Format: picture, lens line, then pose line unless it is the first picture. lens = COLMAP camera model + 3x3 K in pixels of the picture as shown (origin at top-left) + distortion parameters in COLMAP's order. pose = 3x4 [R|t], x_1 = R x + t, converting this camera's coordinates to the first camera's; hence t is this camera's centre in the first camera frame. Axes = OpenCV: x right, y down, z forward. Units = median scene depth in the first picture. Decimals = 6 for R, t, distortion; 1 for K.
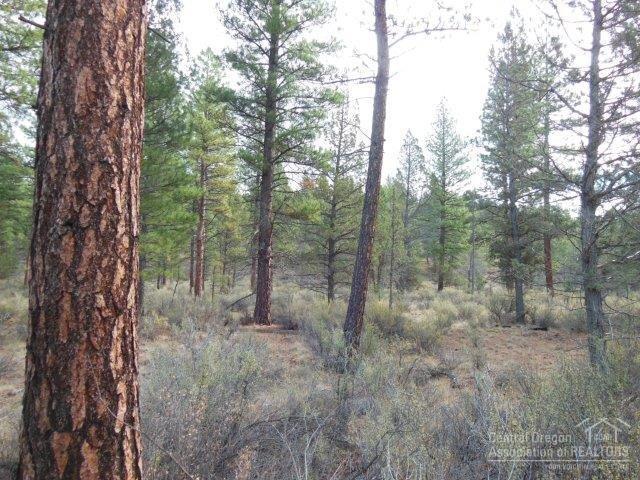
lens RADIAL K [[480.6, 0, 320.0], [0, 480.6, 240.0], [0, 0, 1]] dist [-0.054220, 0.129702]
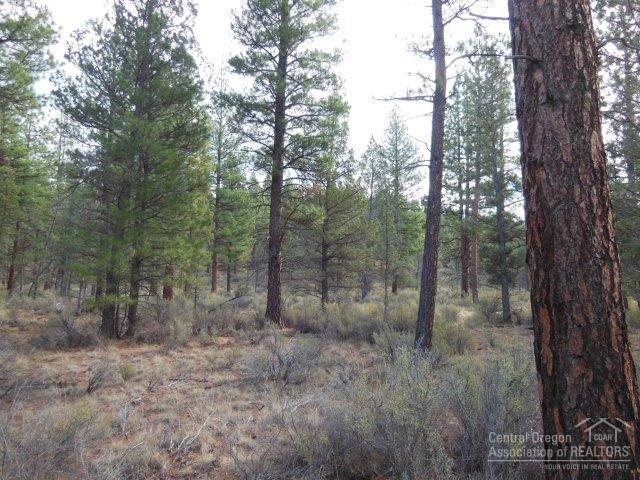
lens RADIAL K [[482.2, 0, 320.0], [0, 482.2, 240.0], [0, 0, 1]] dist [0.000326, 0.000549]
pose [[0.988913, 0.000339, 0.148498, -0.221381], [-0.000002, 0.999997, -0.002274, -0.011705], [-0.148498, 0.002248, 0.988910, -0.022141]]
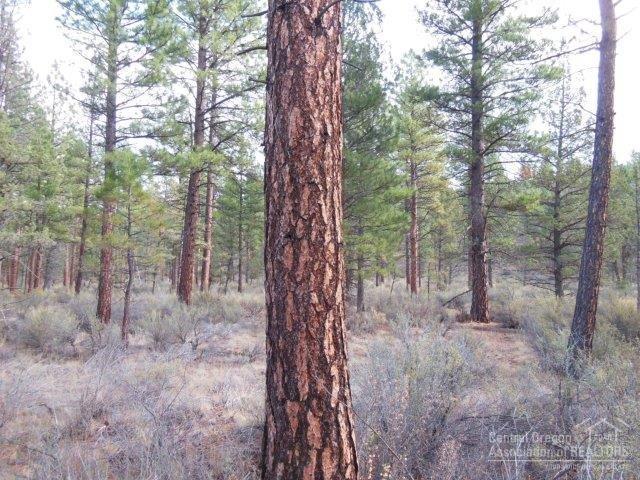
lens RADIAL K [[480.6, 0, 320.0], [0, 480.6, 240.0], [0, 0, 1]] dist [-0.054220, 0.129702]
pose [[0.902662, -0.047501, -0.427721, 0.012423], [0.050278, 0.998724, -0.004808, -0.001999], [0.427404, -0.017165, 0.903898, -0.014202]]
